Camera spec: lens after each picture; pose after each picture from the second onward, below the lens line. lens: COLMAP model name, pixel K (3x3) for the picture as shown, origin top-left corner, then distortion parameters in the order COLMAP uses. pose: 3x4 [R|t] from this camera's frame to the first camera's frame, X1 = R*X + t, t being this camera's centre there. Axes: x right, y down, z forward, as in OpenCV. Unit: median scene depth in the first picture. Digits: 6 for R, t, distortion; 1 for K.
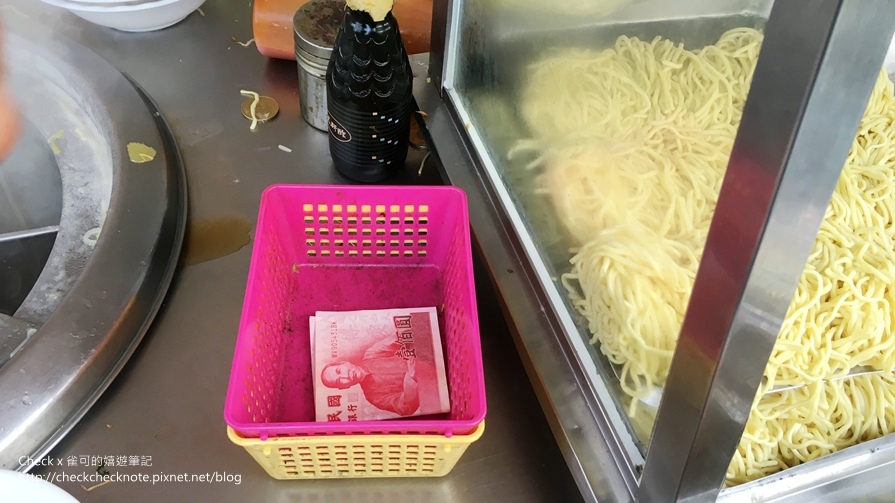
lens RADIAL K [[768.1, 0, 447.5], [0, 768.1, 251.5], [0, 0, 1]] dist [0.038455, 0.001598]
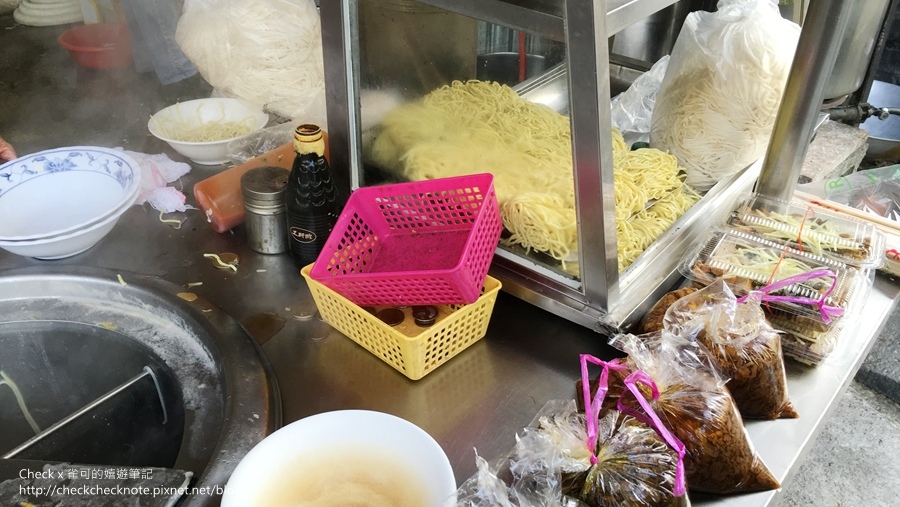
lens RADIAL K [[772.4, 0, 450.0], [0, 772.4, 253.5], [0, 0, 1]] dist [0.038455, 0.001598]
pose [[0.806406, -0.345660, 0.479822, -0.714165], [0.463816, 0.873042, -0.150574, 0.258992], [-0.366857, 0.343973, 0.864349, -0.467146]]
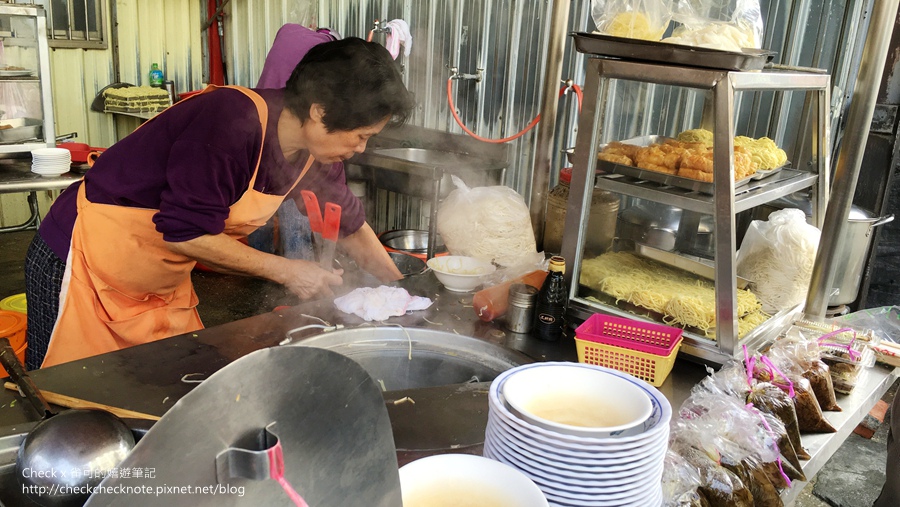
lens RADIAL K [[733.2, 0, 450.0], [0, 733.2, 253.5], [0, 0, 1]] dist [0.001484, -0.003215]
pose [[0.833945, -0.139060, 0.534040, -2.046560], [0.402790, 0.814887, -0.416797, 0.677721], [-0.377222, 0.562691, 0.735583, -1.027297]]
